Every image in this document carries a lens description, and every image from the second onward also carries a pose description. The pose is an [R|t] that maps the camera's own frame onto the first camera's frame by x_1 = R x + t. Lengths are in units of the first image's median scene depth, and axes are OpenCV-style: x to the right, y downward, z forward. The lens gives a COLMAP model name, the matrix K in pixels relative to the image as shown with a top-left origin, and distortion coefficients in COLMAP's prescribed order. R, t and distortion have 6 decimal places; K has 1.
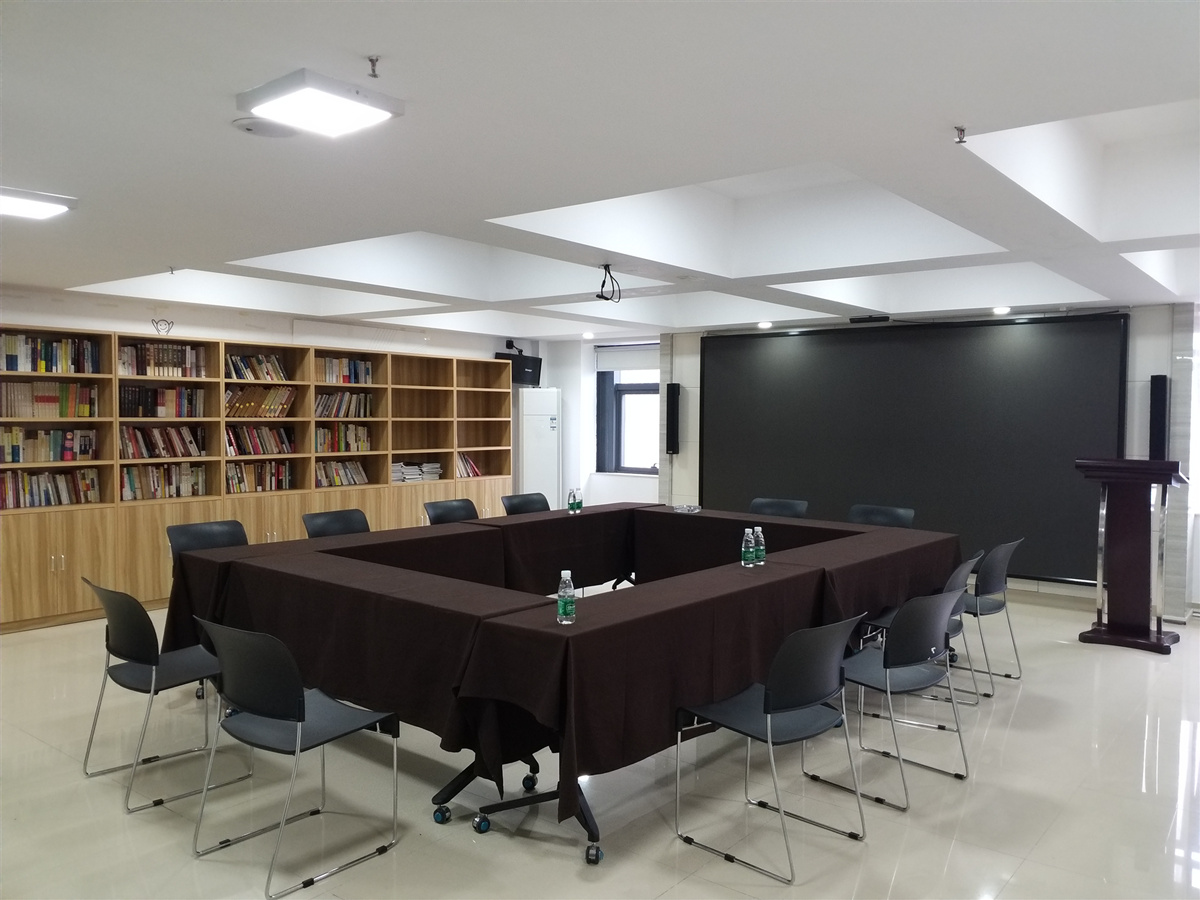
lens RADIAL K [[927.9, 0, 600.0], [0, 927.9, 450.0], [0, 0, 1]] dist [0.062269, -0.000478]
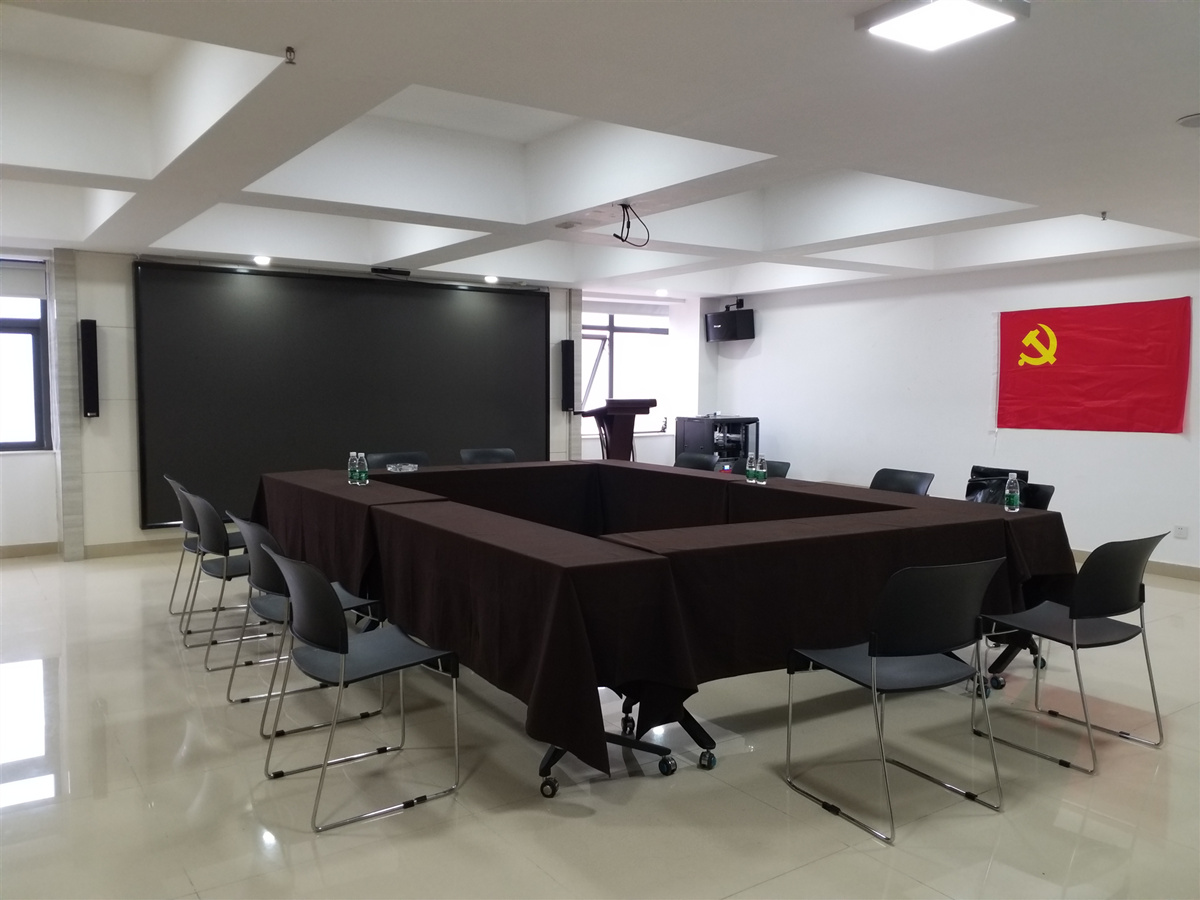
lens RADIAL K [[943.5, 0, 600.0], [0, 943.5, 450.0], [0, 0, 1]] dist [0.010520, 0.004190]
pose [[0.281927, -0.077872, 0.956270, -0.654268], [0.030237, 0.996927, 0.072269, -0.014616], [-0.958959, 0.008540, 0.283415, 0.502692]]
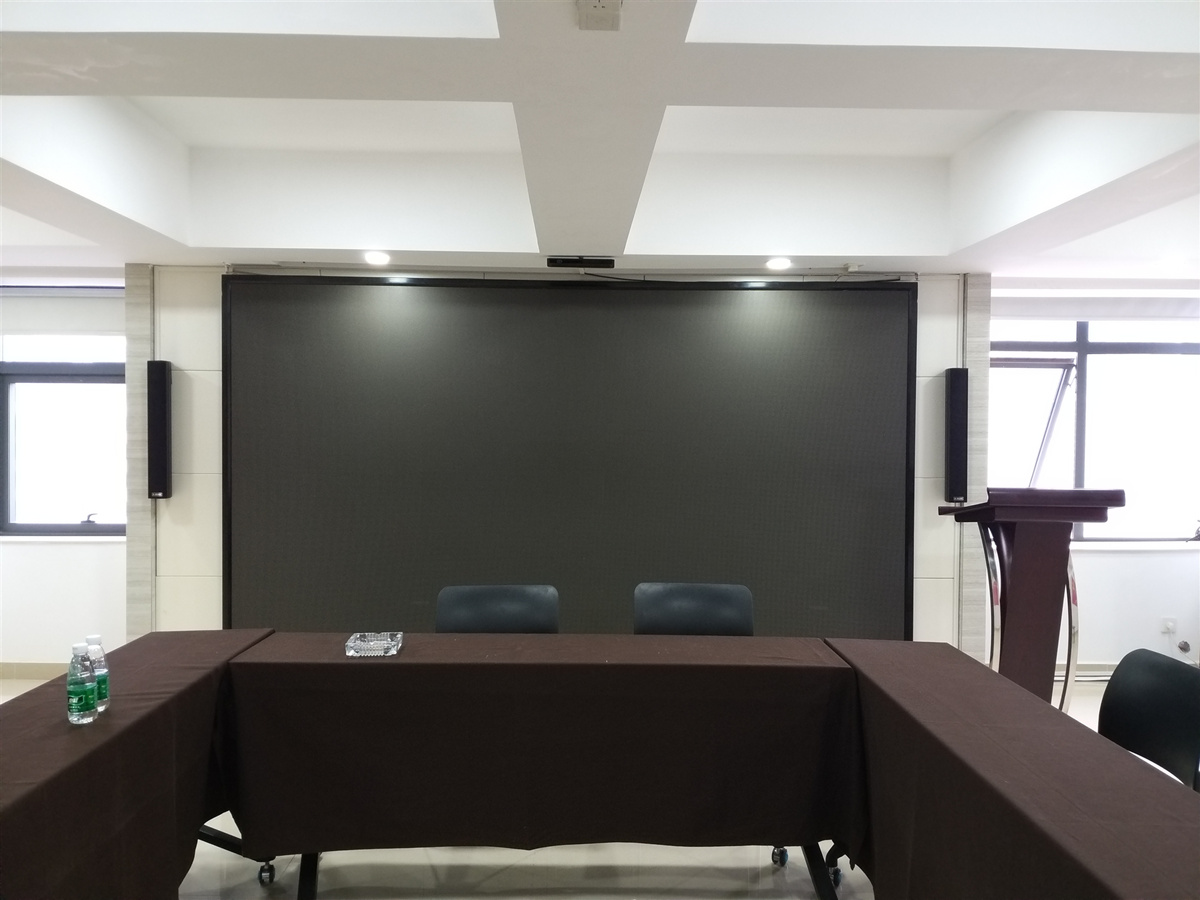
lens RADIAL K [[943.5, 0, 600.0], [0, 943.5, 450.0], [0, 0, 1]] dist [0.010520, 0.004190]
pose [[0.766264, -0.024462, 0.642060, -0.089490], [0.026354, 0.999631, 0.006633, -0.024440], [-0.641985, 0.011838, 0.766626, 0.546599]]
